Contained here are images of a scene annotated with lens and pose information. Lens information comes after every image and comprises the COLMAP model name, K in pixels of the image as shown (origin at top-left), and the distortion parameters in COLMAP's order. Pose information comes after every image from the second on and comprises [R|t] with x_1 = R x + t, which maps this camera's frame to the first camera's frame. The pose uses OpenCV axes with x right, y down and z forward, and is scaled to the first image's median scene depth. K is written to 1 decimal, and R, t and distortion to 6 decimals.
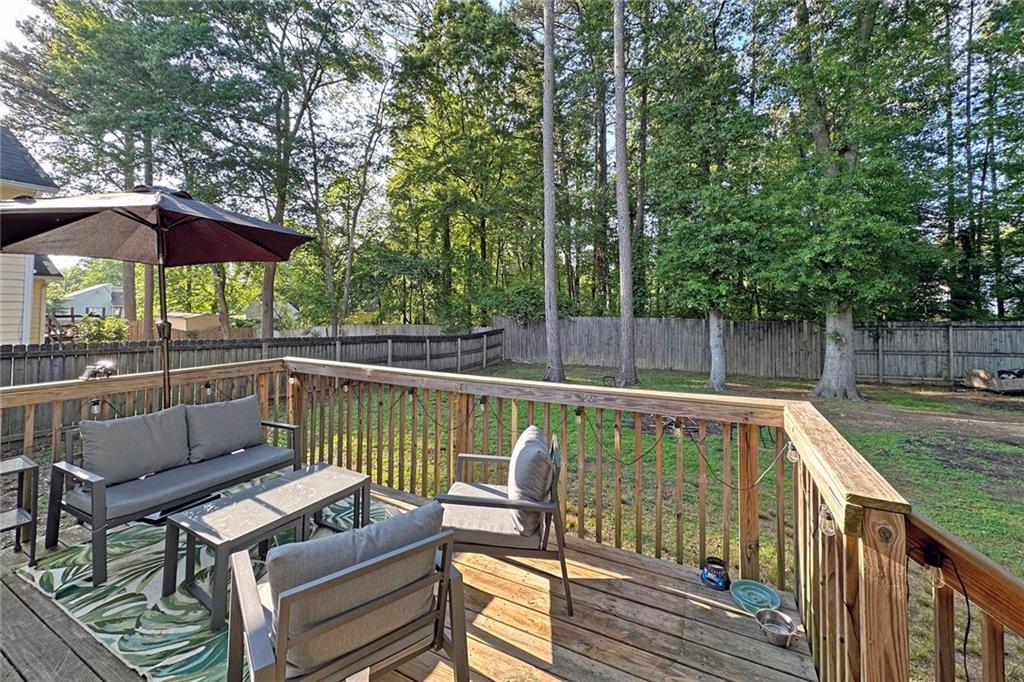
lens RADIAL K [[419.3, 0, 498.1], [0, 419.3, 309.9], [0, 0, 1]] dist [-0.001009, -0.000043]
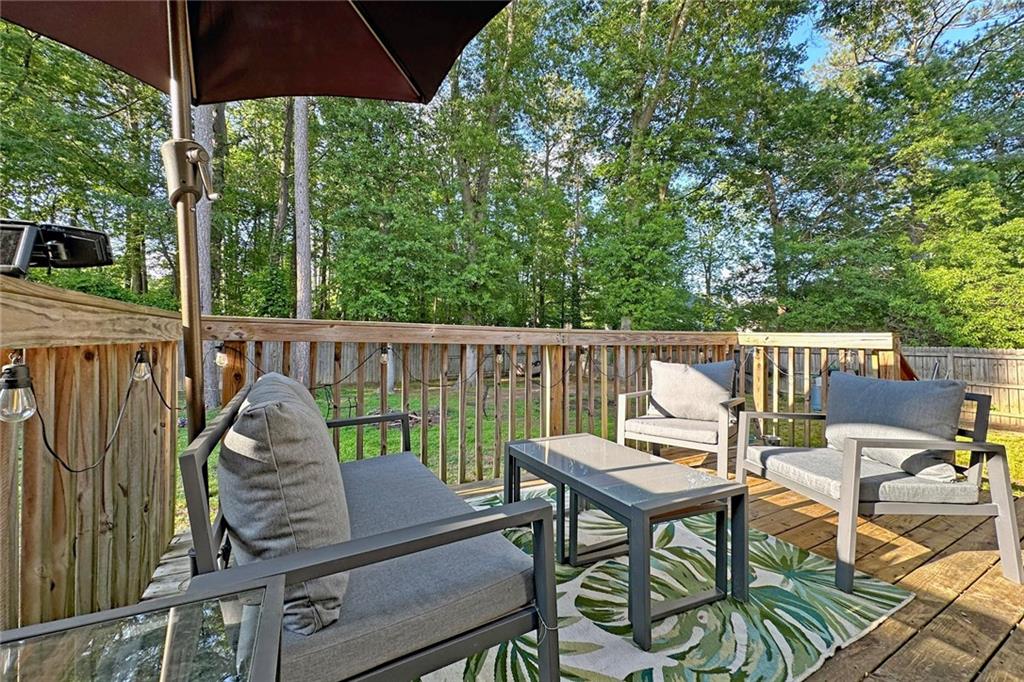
lens RADIAL K [[417.6, 0, 513.7], [0, 417.6, 347.3], [0, 0, 1]] dist [-0.000061, 0.000360]
pose [[0.537661, -0.012424, 0.843070, -0.145108], [-0.012427, 0.999666, 0.022657, 0.028099], [-0.843069, -0.022659, 0.537327, 0.090996]]
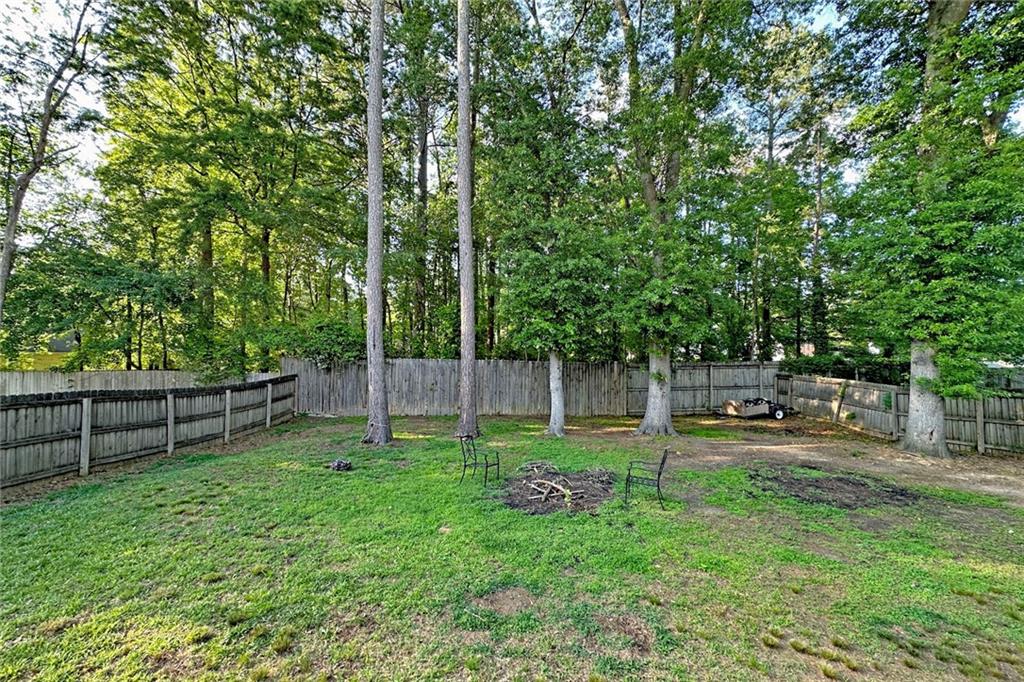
lens RADIAL K [[417.6, 0, 513.7], [0, 417.6, 347.3], [0, 0, 1]] dist [-0.000061, 0.000360]
pose [[0.868979, 0.011232, 0.494721, -0.022238], [-0.005884, 0.999906, -0.012367, 0.002272], [-0.494813, 0.007836, 0.868964, 0.146835]]
